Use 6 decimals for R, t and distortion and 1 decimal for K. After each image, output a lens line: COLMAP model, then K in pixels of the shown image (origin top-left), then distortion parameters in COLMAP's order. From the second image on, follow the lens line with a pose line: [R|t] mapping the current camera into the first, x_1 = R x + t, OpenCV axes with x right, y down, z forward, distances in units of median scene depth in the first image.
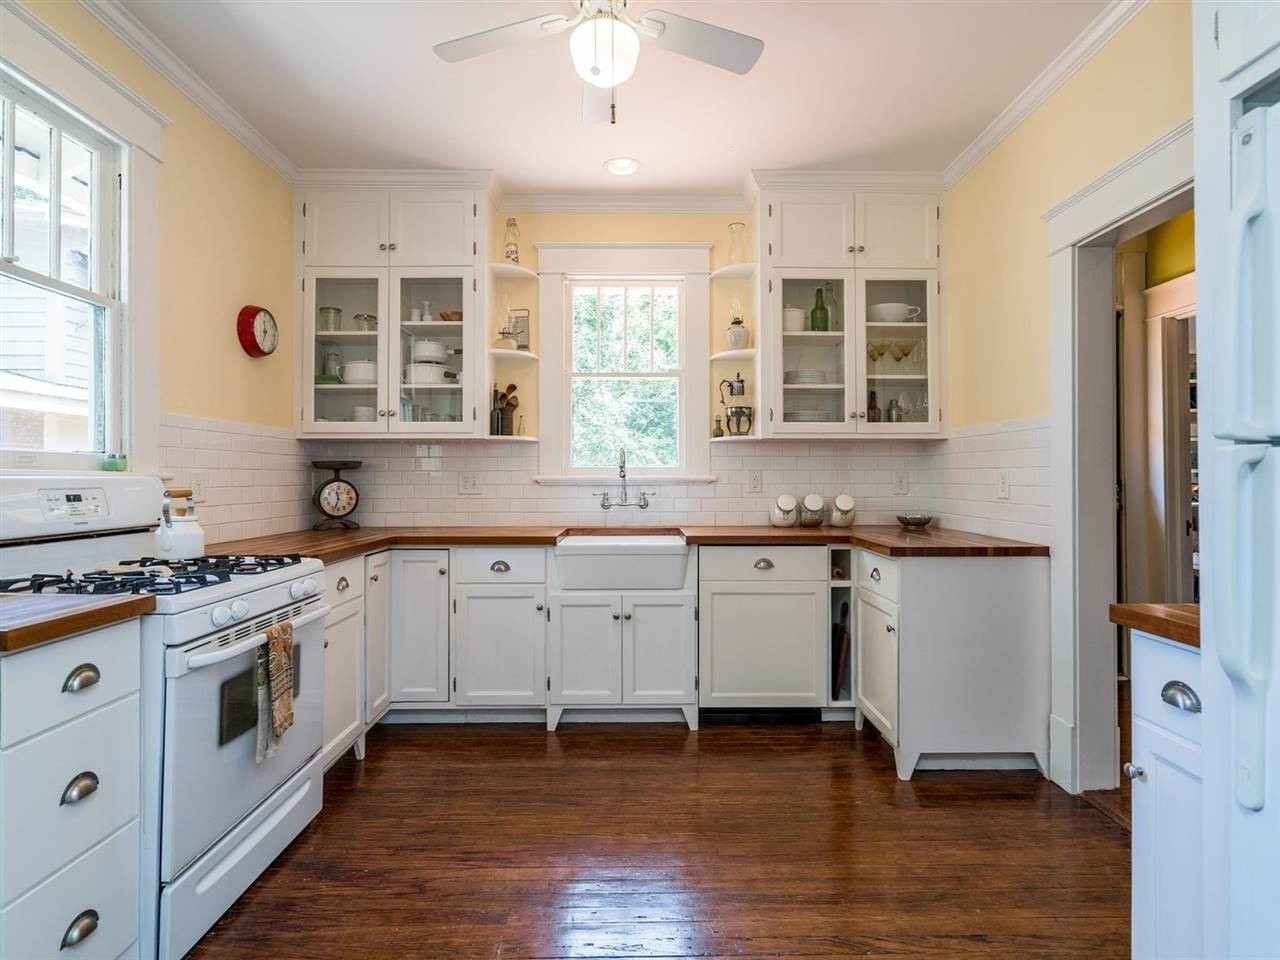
lens RADIAL K [[646.6, 0, 640.4], [0, 646.6, 481.2], [0, 0, 1]] dist [-0.003507, 0.002690]
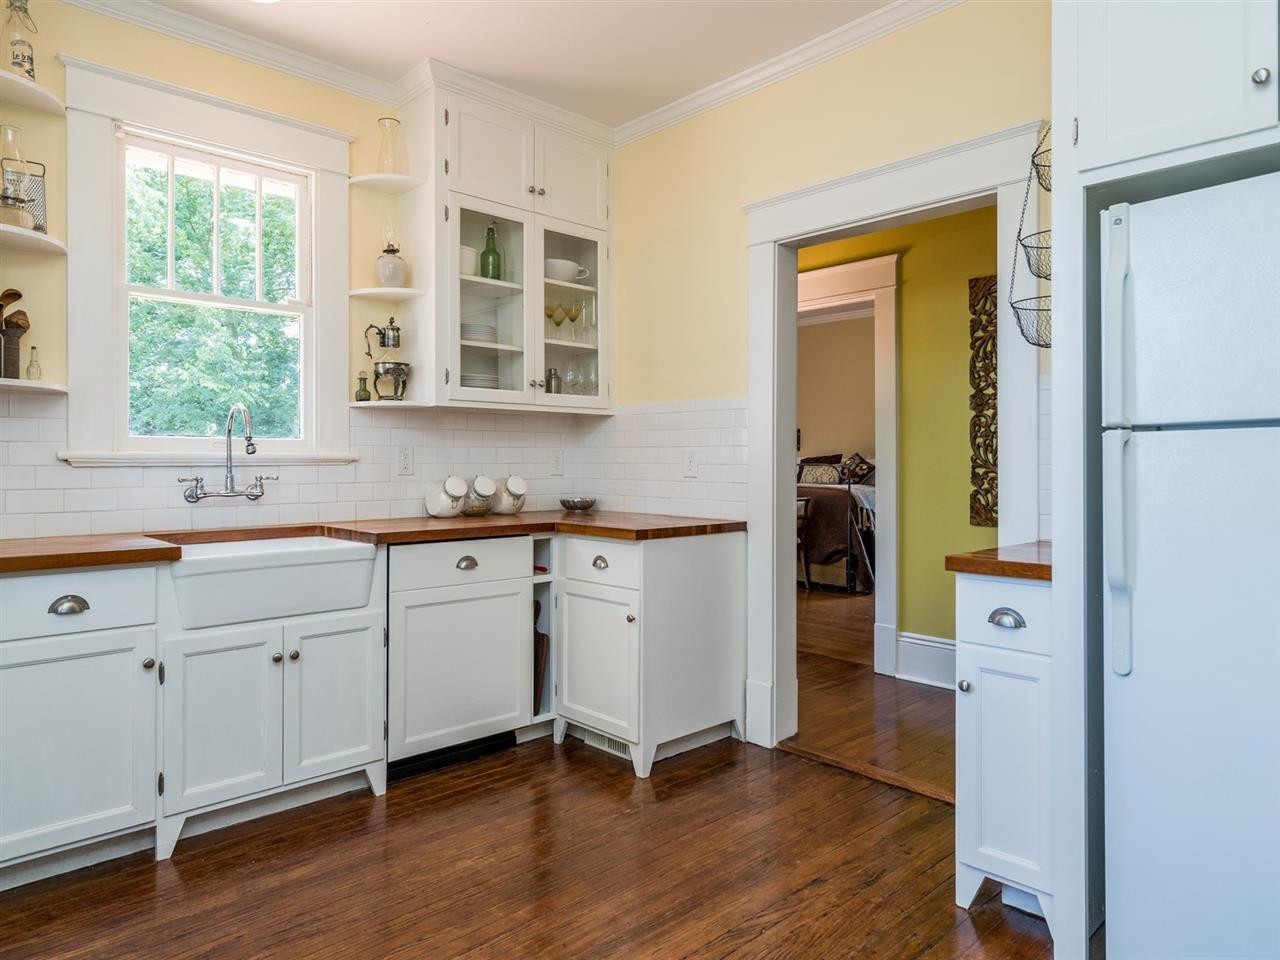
lens RADIAL K [[826.4, 0, 641.1], [0, 826.4, 470.1], [0, 0, 1]] dist [0.003700, 0.012478]
pose [[0.737001, -0.006043, 0.675865, -0.334586], [0.001281, 0.999971, 0.007544, 0.005394], [-0.675890, -0.004694, 0.736987, 0.098894]]
